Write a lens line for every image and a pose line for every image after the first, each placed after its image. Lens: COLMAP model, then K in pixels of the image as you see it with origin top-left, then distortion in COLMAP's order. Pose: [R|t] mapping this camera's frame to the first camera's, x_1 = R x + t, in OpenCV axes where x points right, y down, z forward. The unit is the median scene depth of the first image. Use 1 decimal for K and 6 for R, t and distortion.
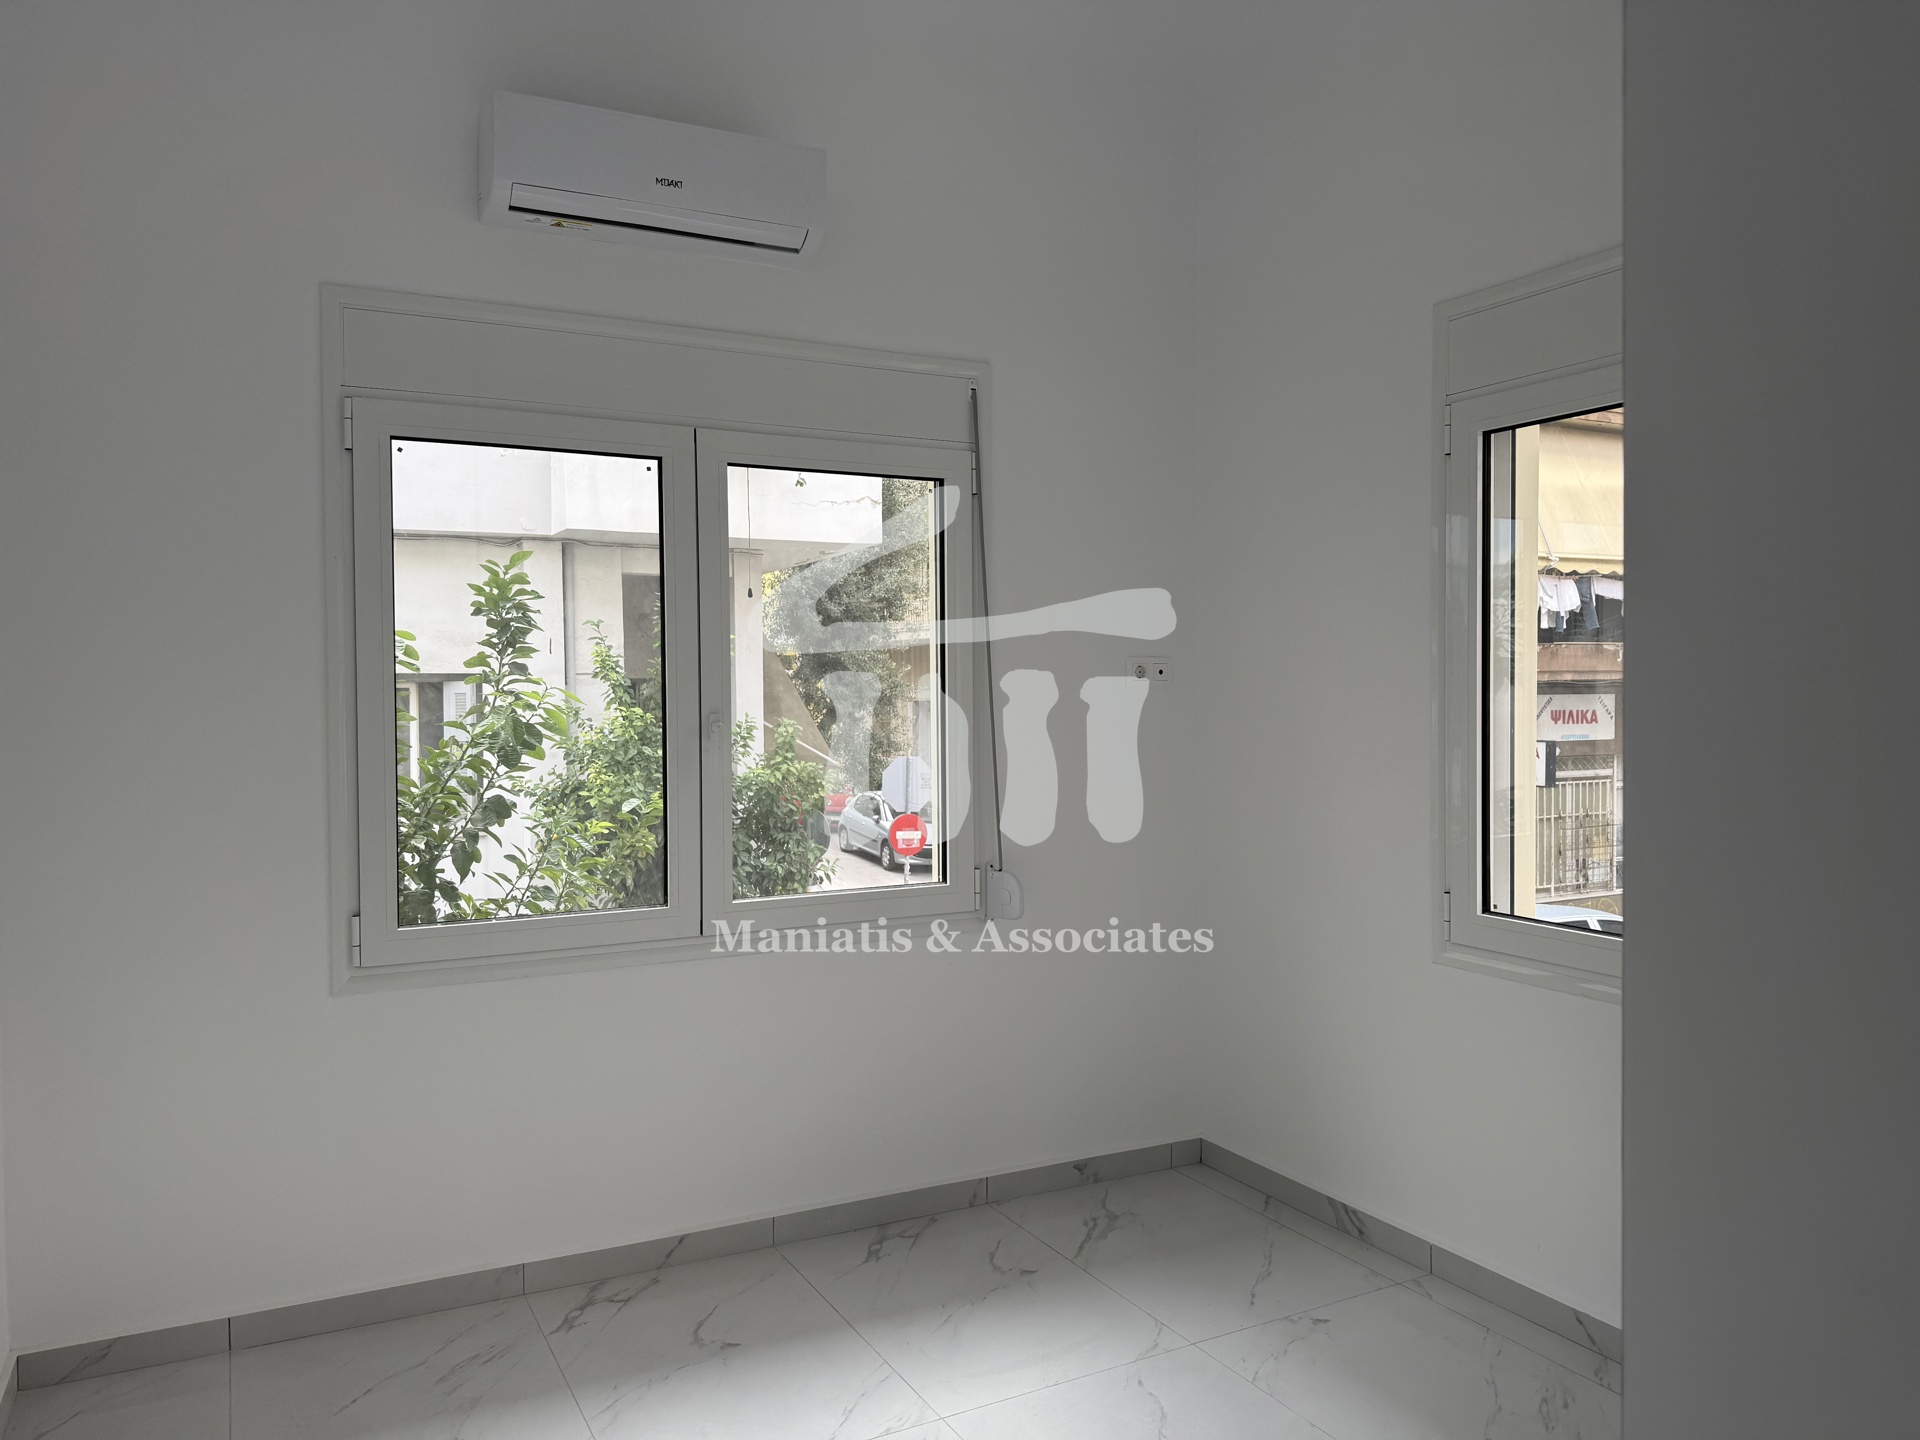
lens RADIAL K [[1348.8, 0, 970.1], [0, 1348.8, 714.6], [0, 0, 1]] dist [0.089801, -0.141742]
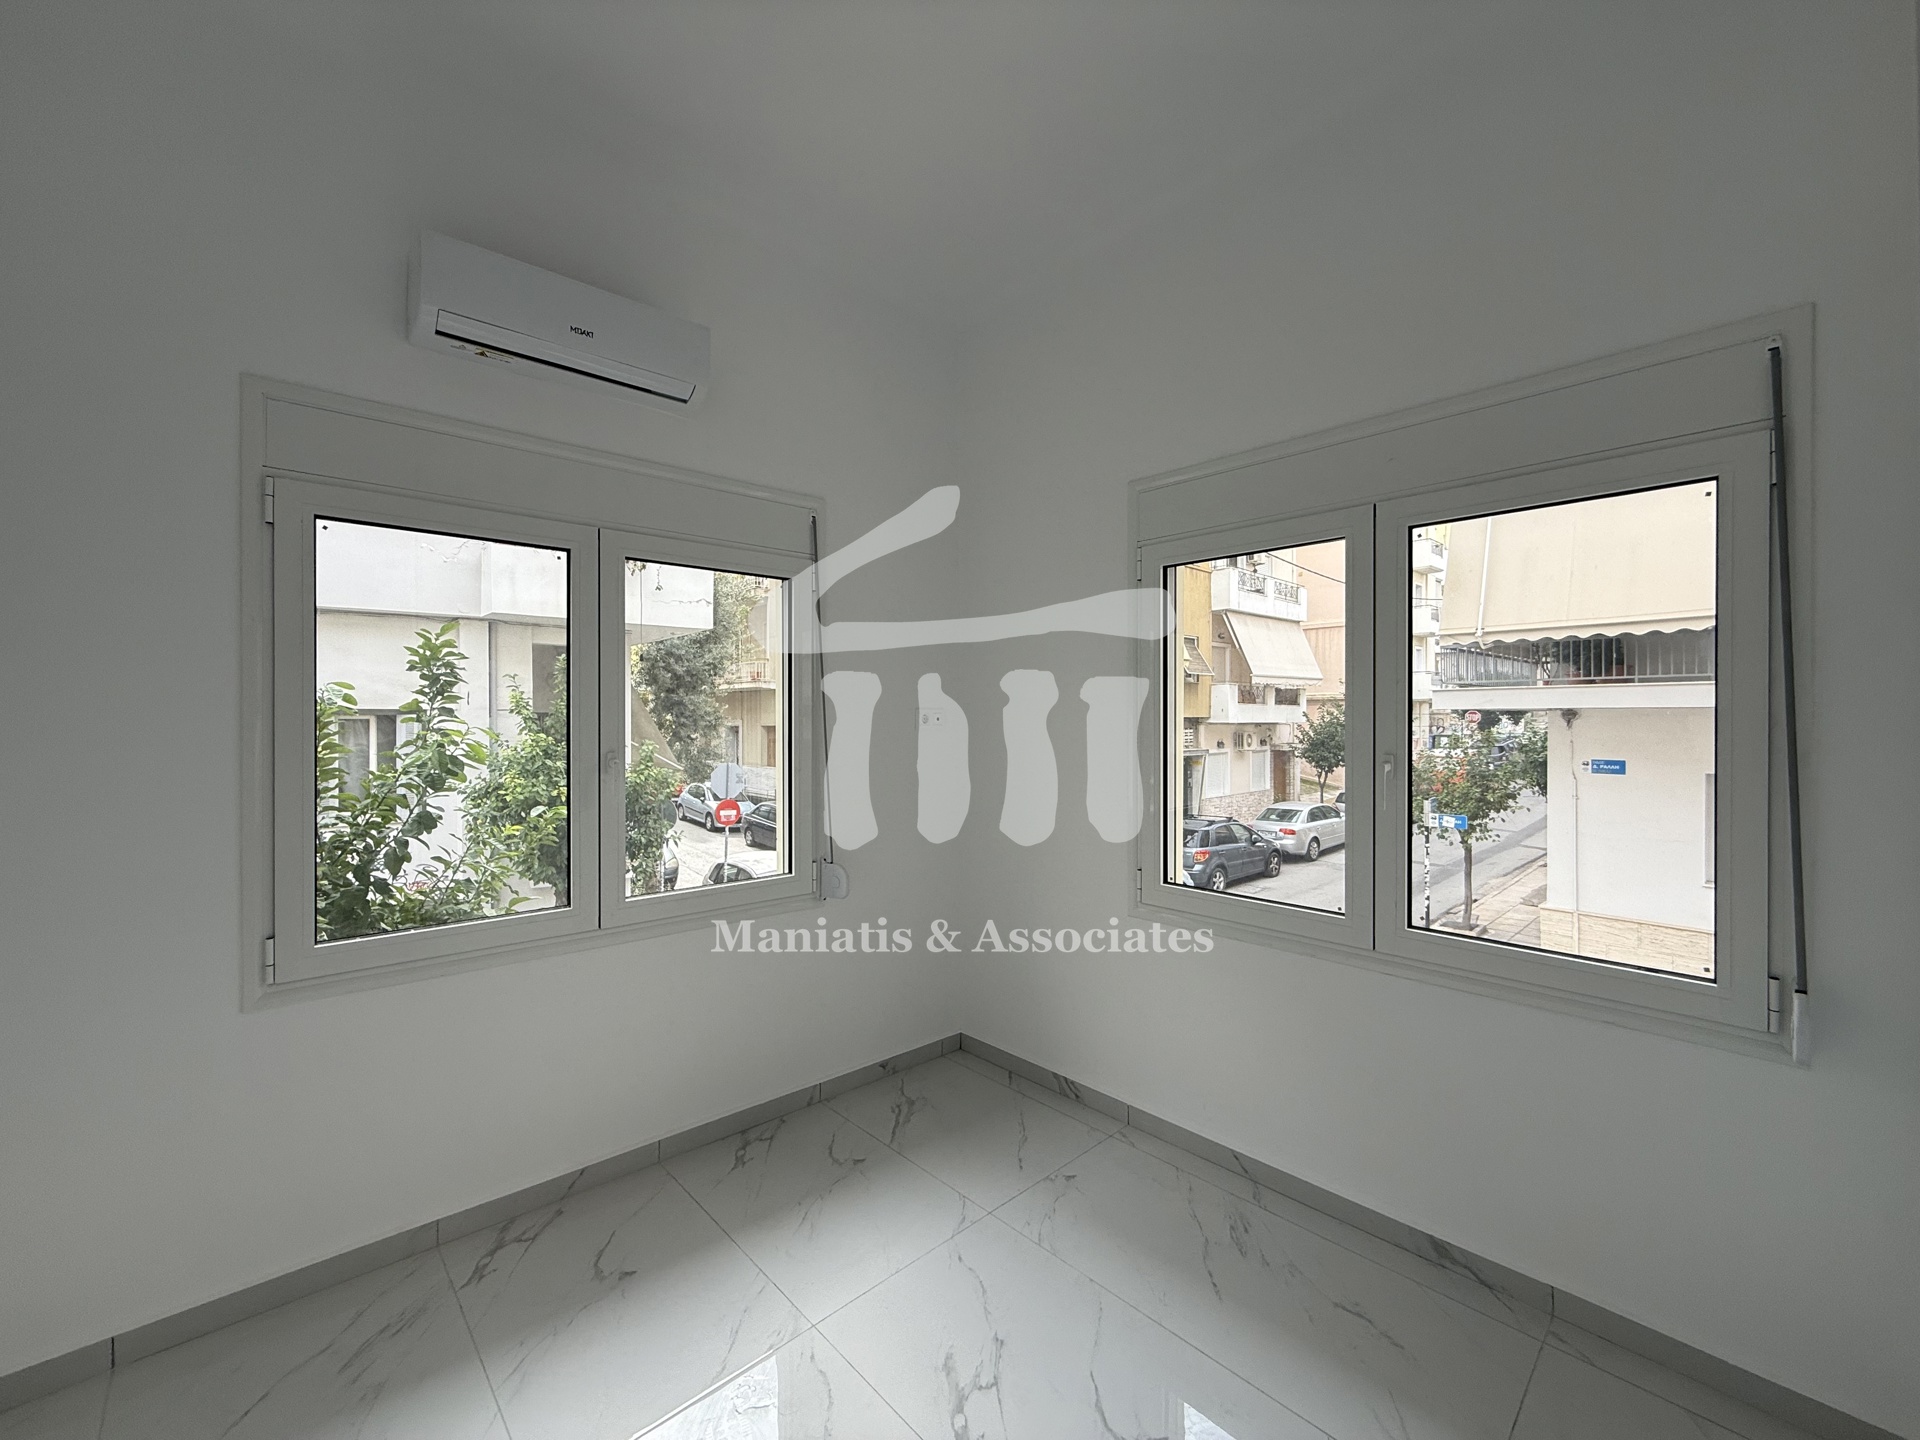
lens RADIAL K [[769.5, 0, 957.8], [0, 769.5, 717.1], [0, 0, 1]] dist [-0.001061, 0.000645]
pose [[0.967486, 0.006103, 0.252849, -0.043631], [-0.000811, 0.999779, -0.021029, -0.014285], [-0.252922, 0.020140, 0.967277, 0.163881]]
